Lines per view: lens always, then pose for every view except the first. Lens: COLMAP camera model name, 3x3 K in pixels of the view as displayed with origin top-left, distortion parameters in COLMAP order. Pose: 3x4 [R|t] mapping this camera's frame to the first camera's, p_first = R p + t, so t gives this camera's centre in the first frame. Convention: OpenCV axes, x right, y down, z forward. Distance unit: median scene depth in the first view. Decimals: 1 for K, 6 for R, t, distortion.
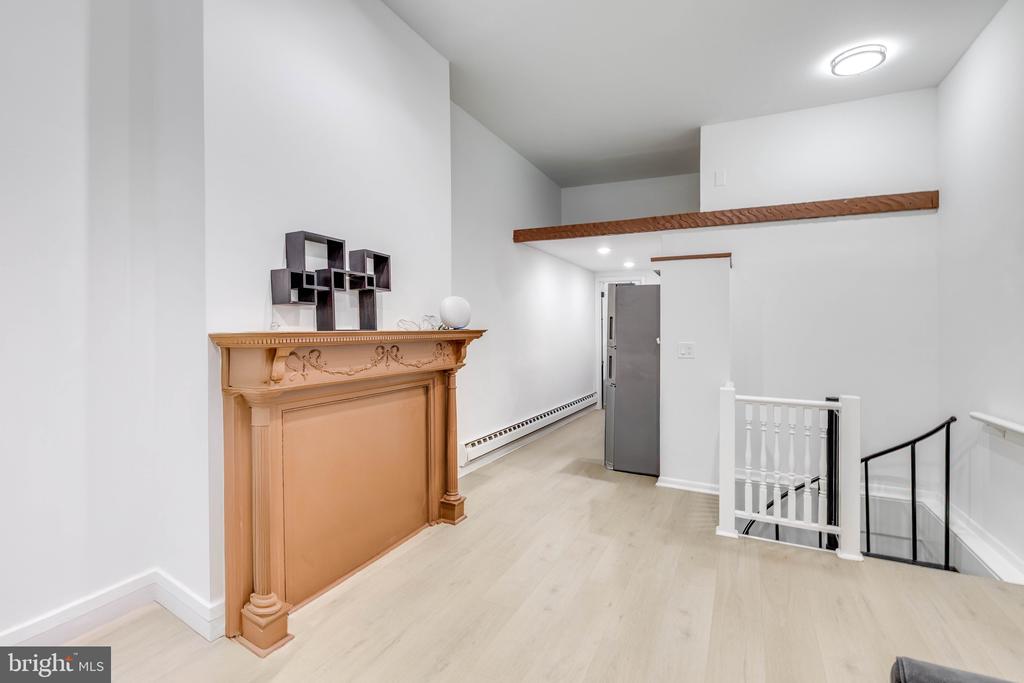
lens RADIAL K [[458.9, 0, 511.3], [0, 458.9, 344.7], [0, 0, 1]] dist [0.002017, 0.000154]
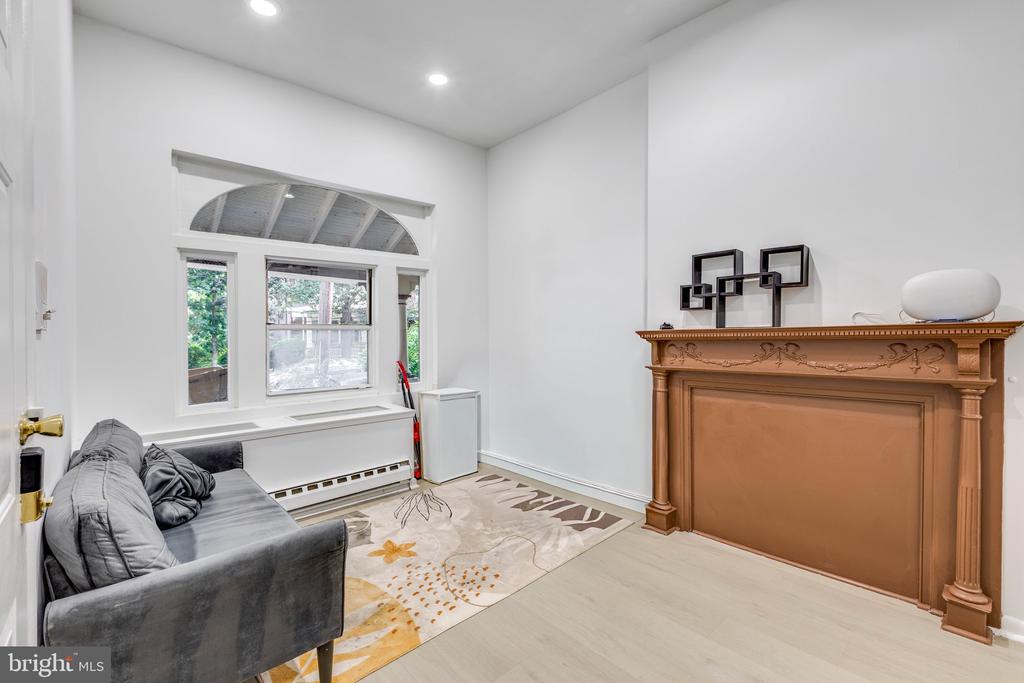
lens RADIAL K [[458.9, 0, 504.9], [0, 458.9, 339.9], [0, 0, 1]] dist [0.002017, 0.000154]
pose [[-0.346517, 0.038189, -0.937266, 0.926555], [0.001841, 0.999197, 0.040032, -0.048345], [0.938042, 0.012146, -0.346309, 0.876026]]
